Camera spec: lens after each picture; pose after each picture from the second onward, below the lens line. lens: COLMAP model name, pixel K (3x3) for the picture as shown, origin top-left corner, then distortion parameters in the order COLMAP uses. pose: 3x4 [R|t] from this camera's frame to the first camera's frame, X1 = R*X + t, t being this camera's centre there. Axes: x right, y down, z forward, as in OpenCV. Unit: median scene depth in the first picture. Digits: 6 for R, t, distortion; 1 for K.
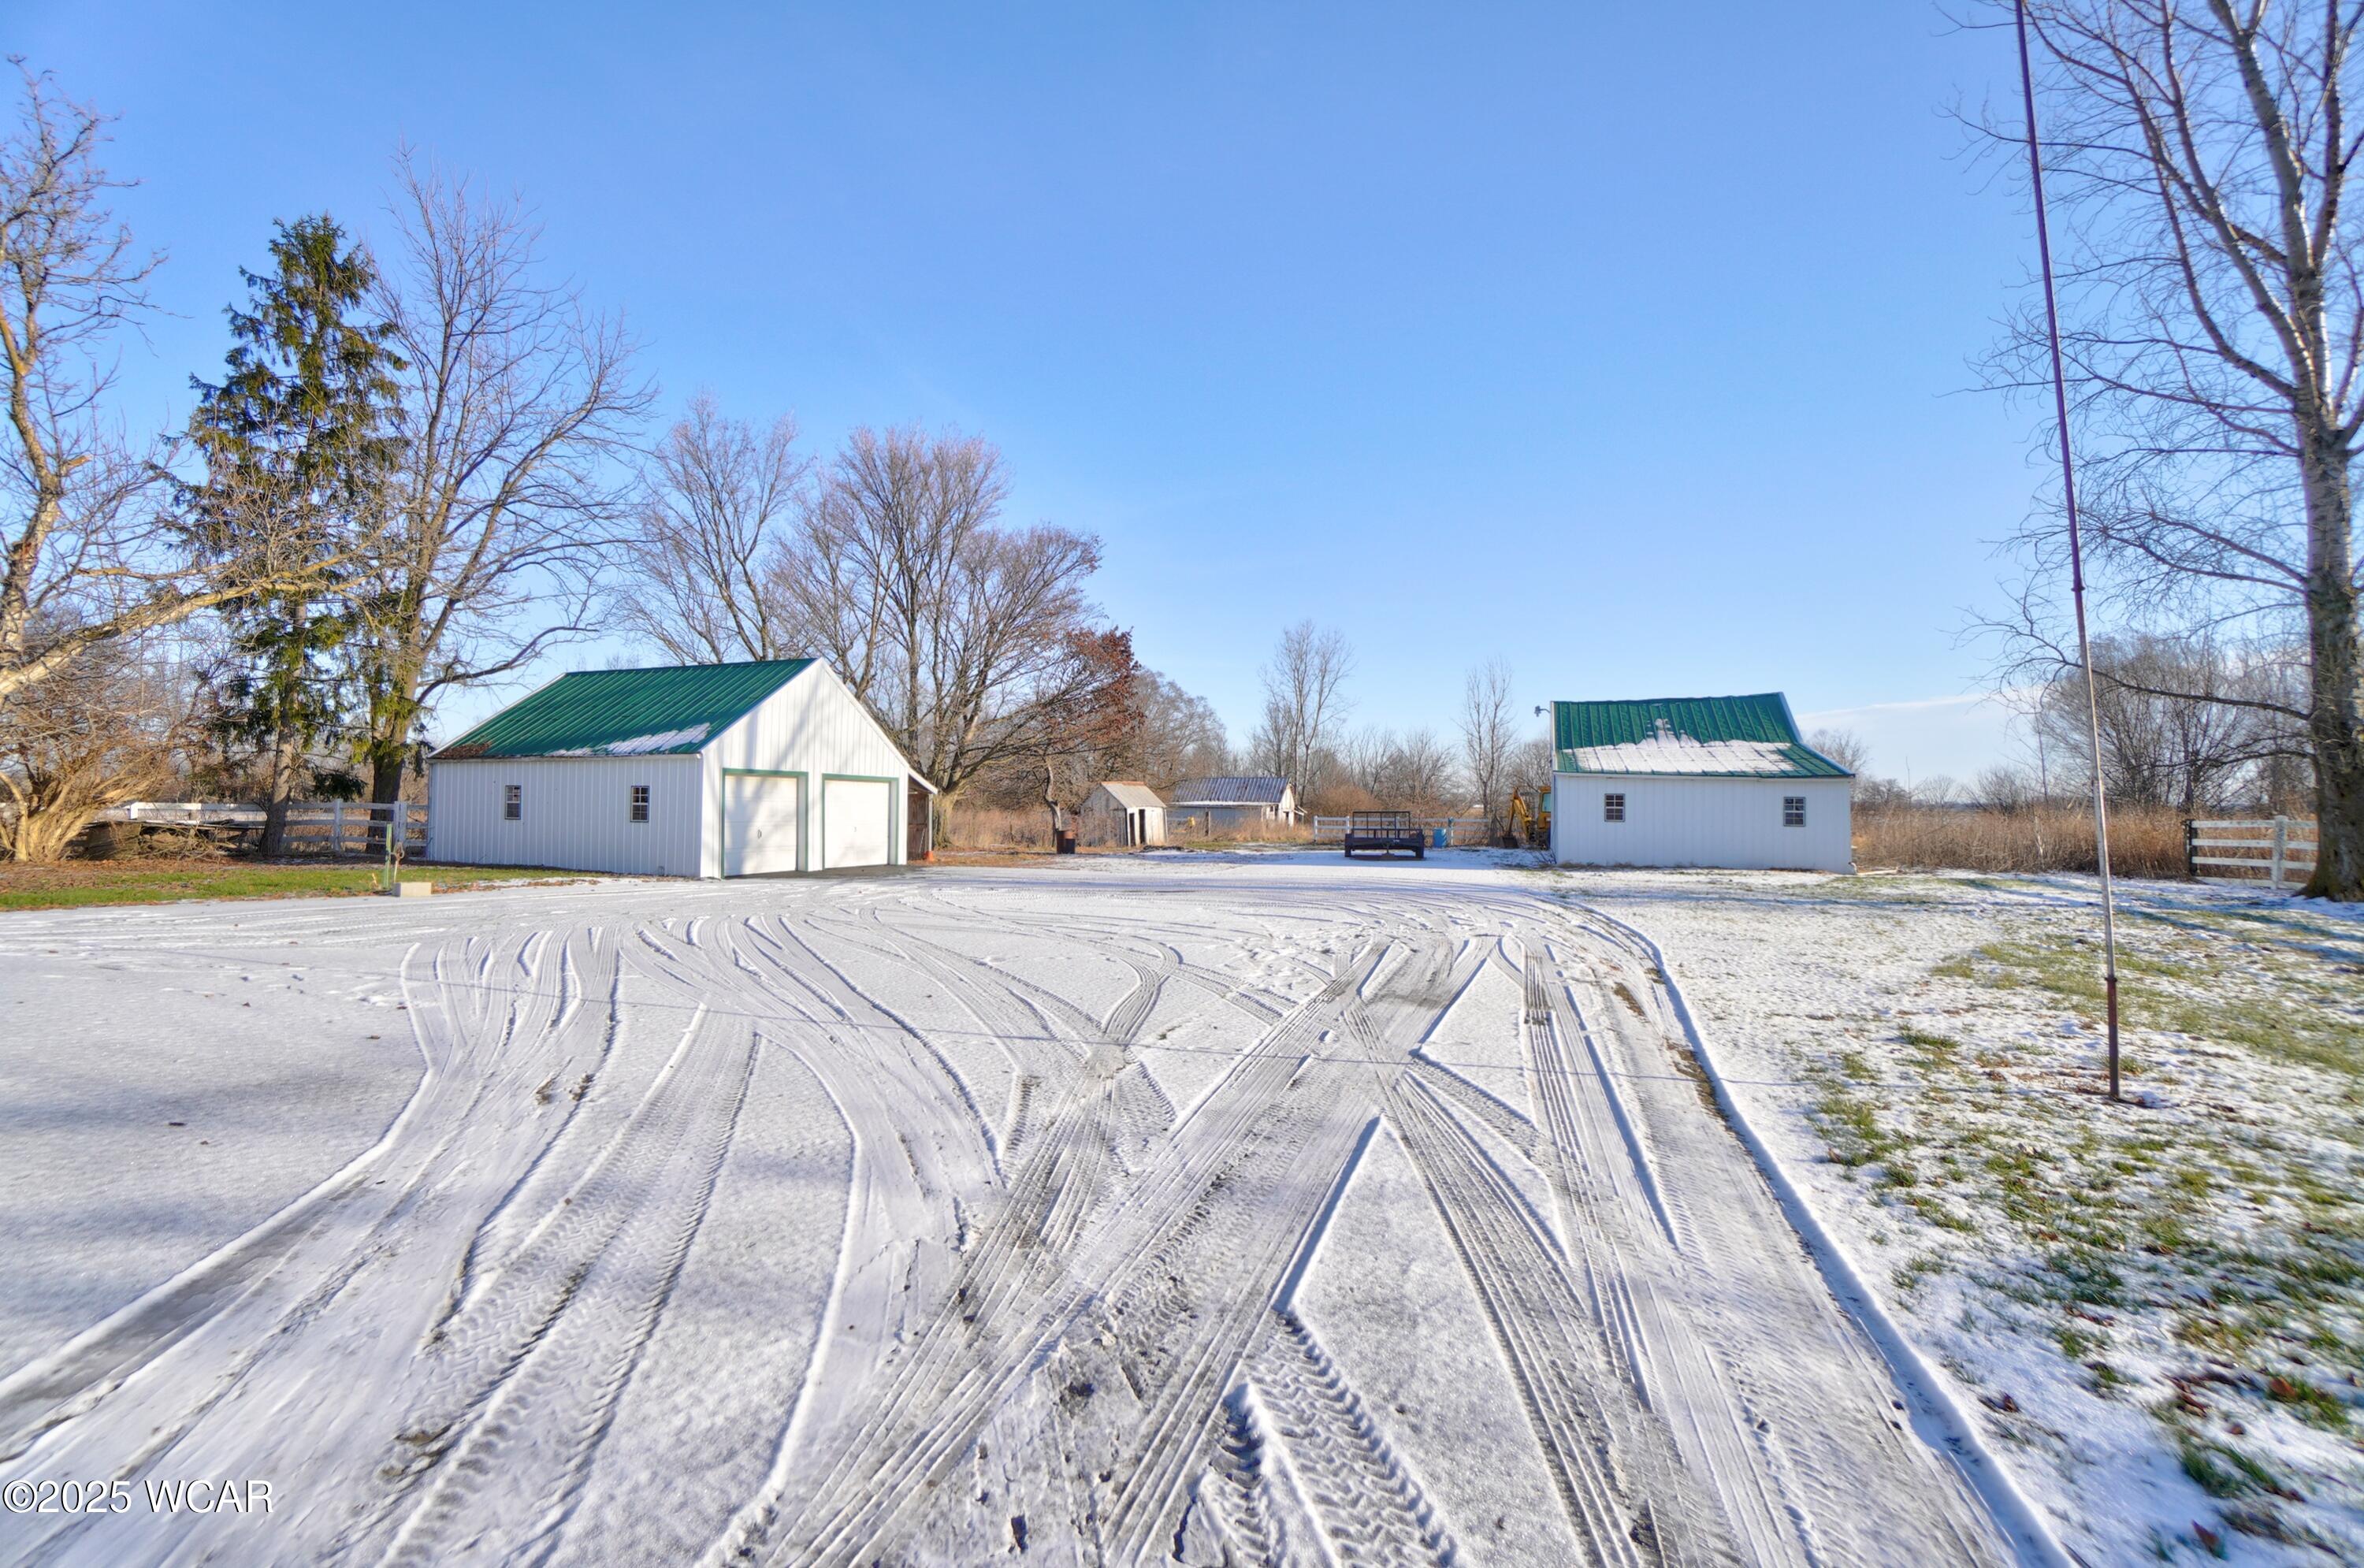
lens RADIAL K [[1060.4, 0, 1182.0], [0, 1060.4, 784.0], [0, 0, 1]] dist [-0.047281, 0.021859]
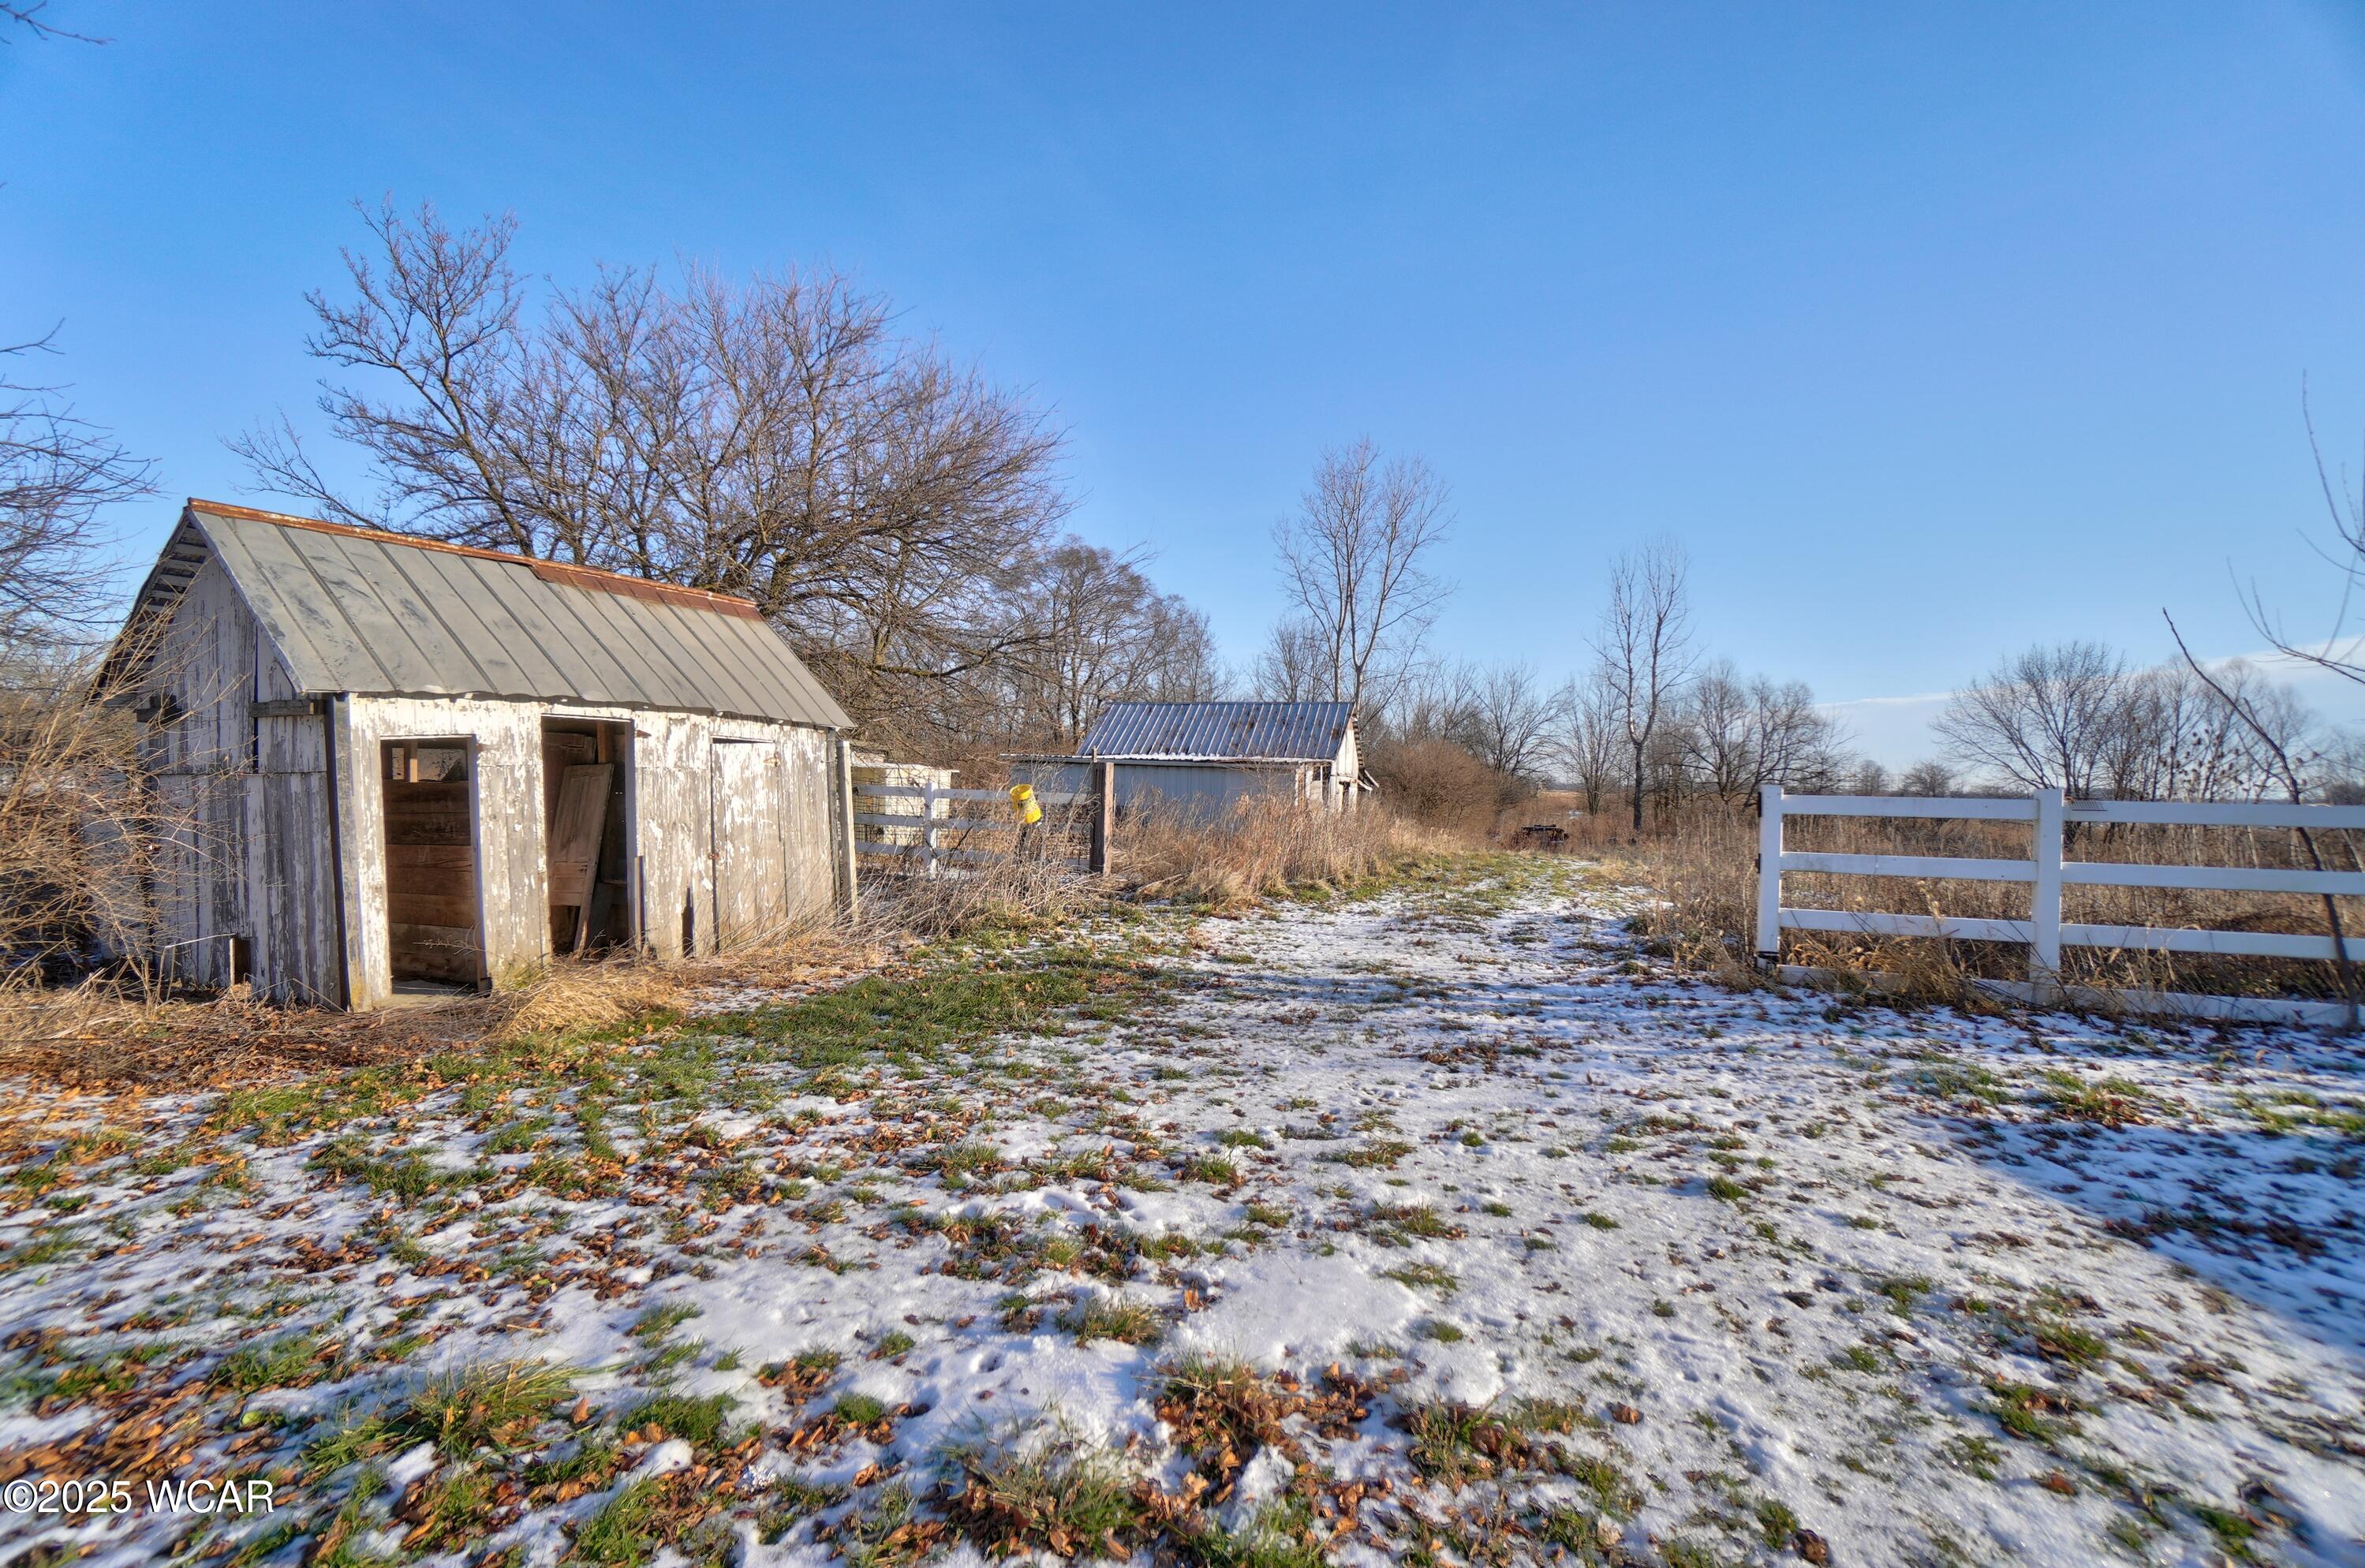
lens RADIAL K [[1040.8, 0, 1182.5], [0, 1040.8, 784.0], [0, 0, 1]] dist [0.022522, 0.000039]
pose [[0.999877, 0.014928, 0.004877, 0.084663], [-0.015027, 0.999668, 0.020926, 0.053201], [-0.004563, -0.020997, 0.999769, 1.608235]]
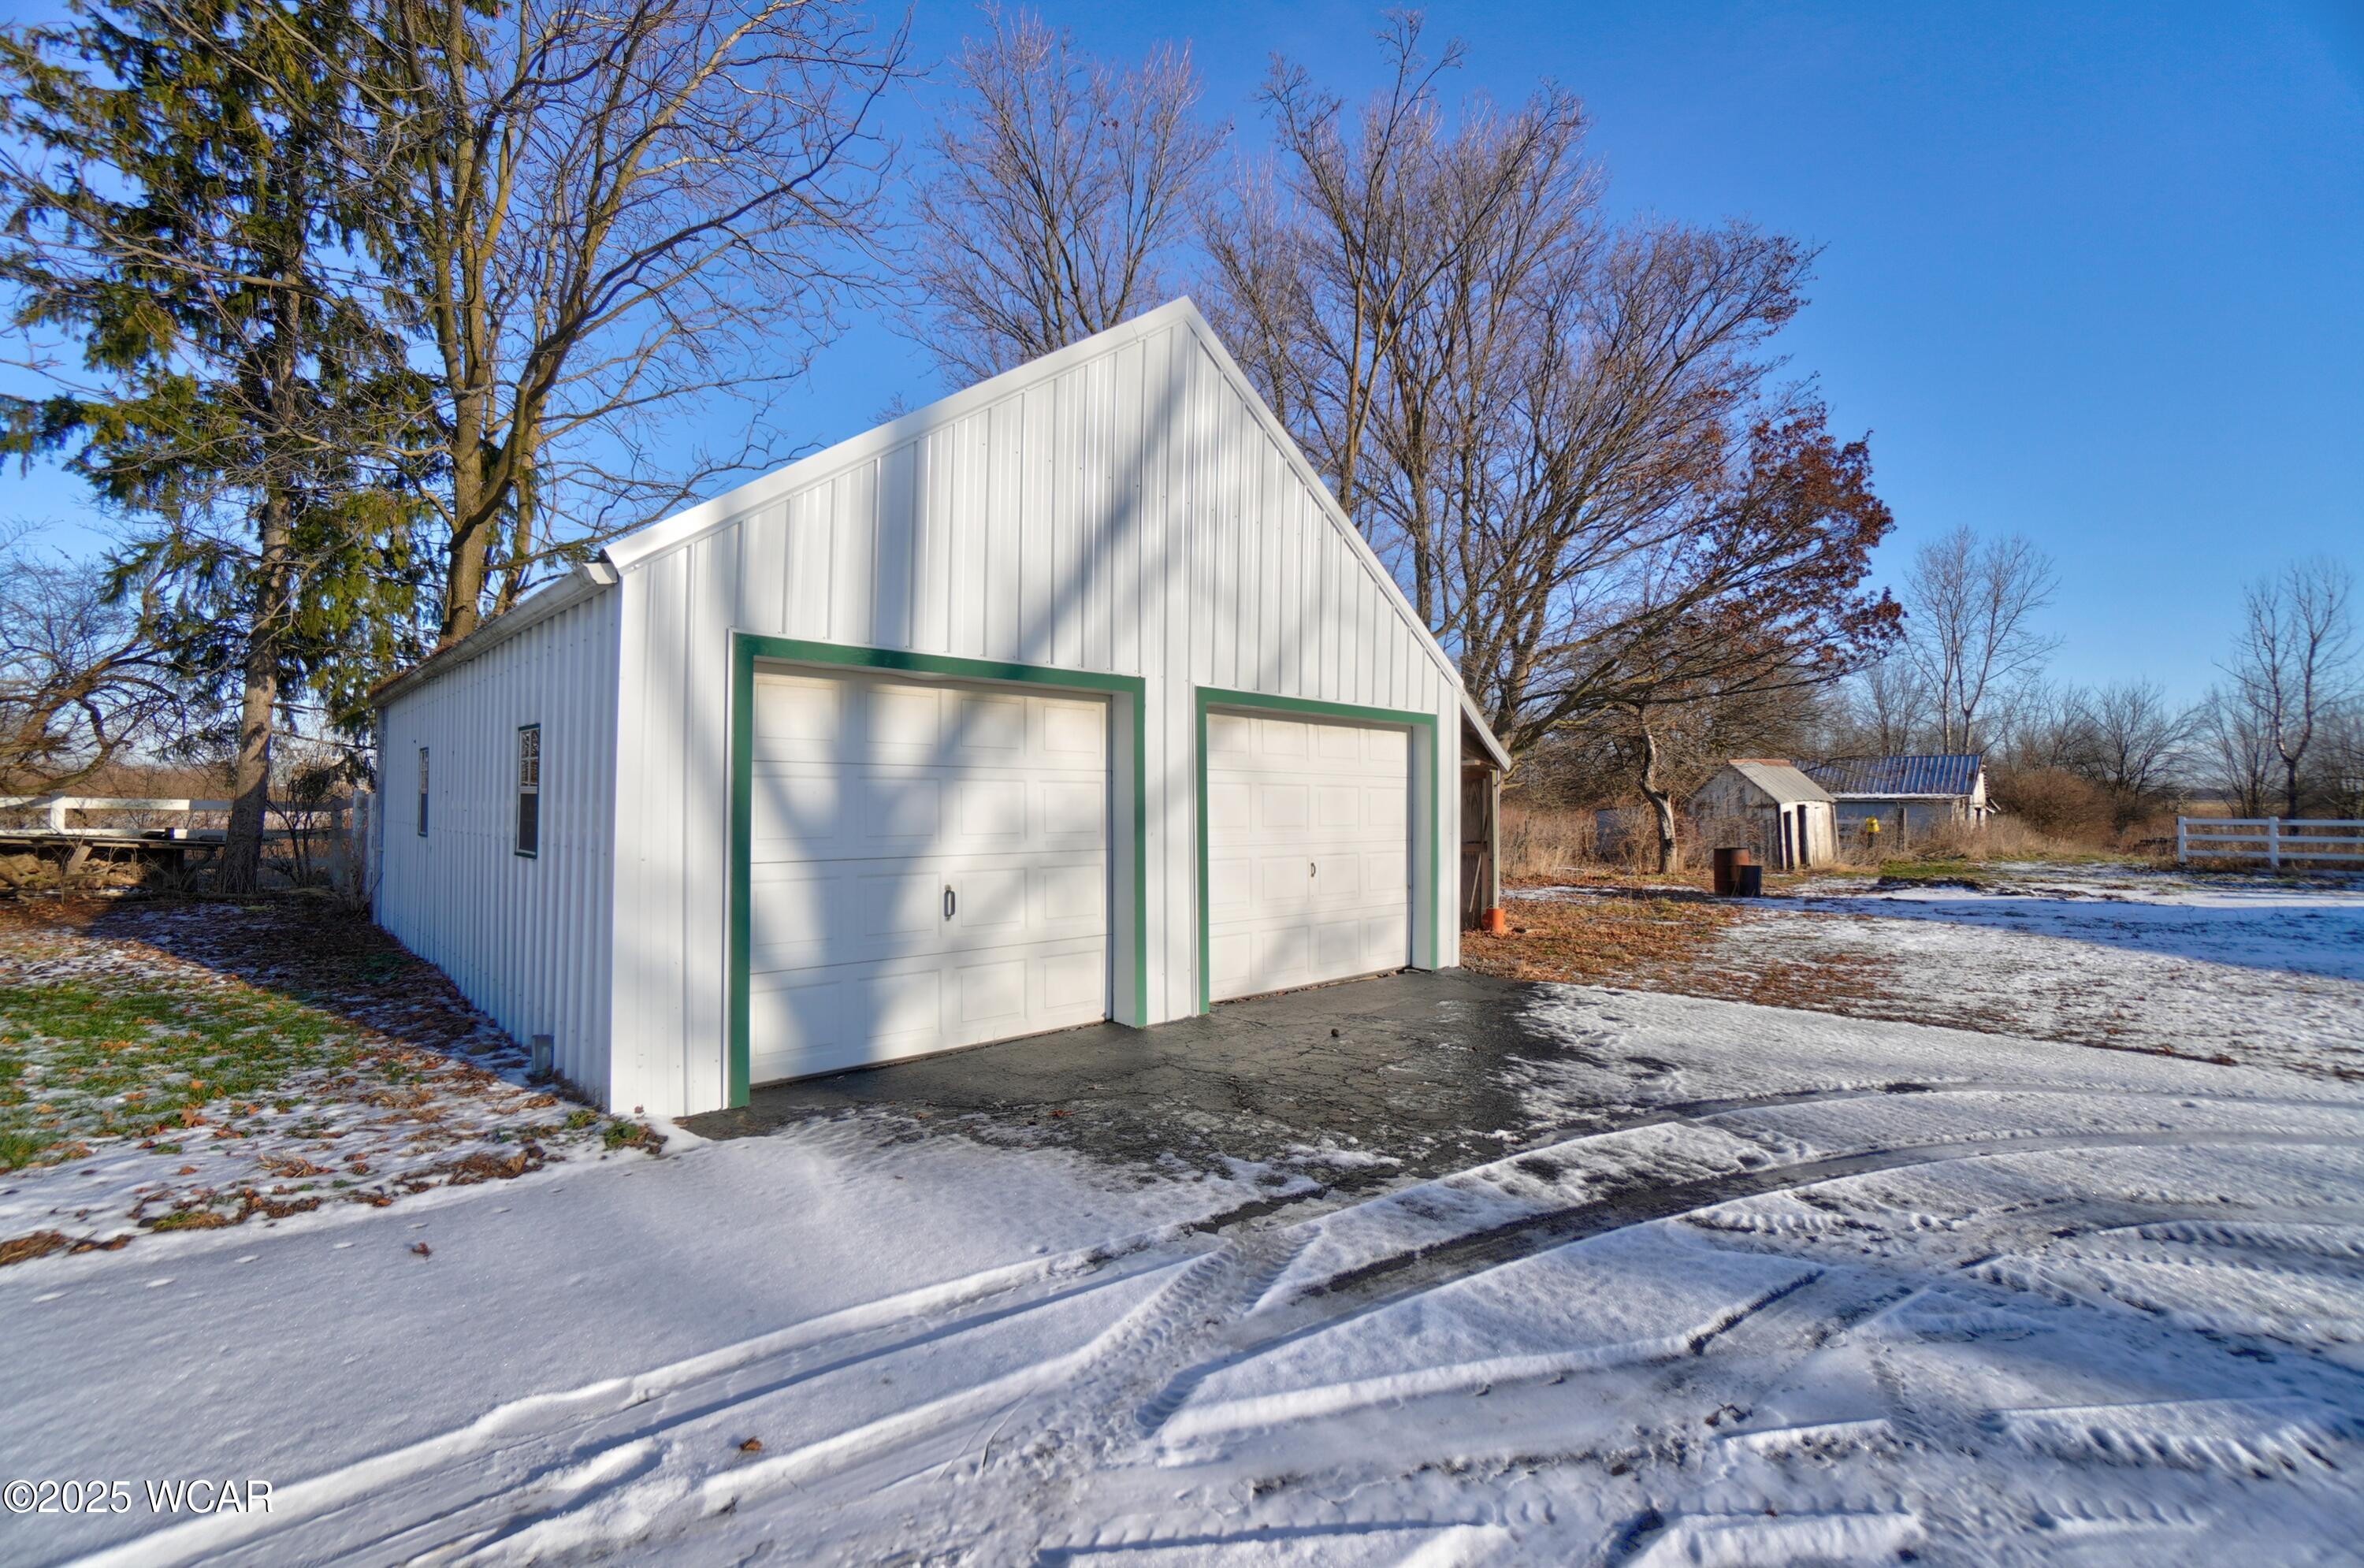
lens RADIAL K [[1052.8, 0, 1182.0], [0, 1052.8, 784.0], [0, 0, 1]] dist [-0.037687, 0.021210]
pose [[0.902068, -0.014492, -0.431350, -0.183780], [0.015326, 0.999881, -0.001542, 0.014338], [0.431321, -0.005220, 0.902183, 0.616009]]
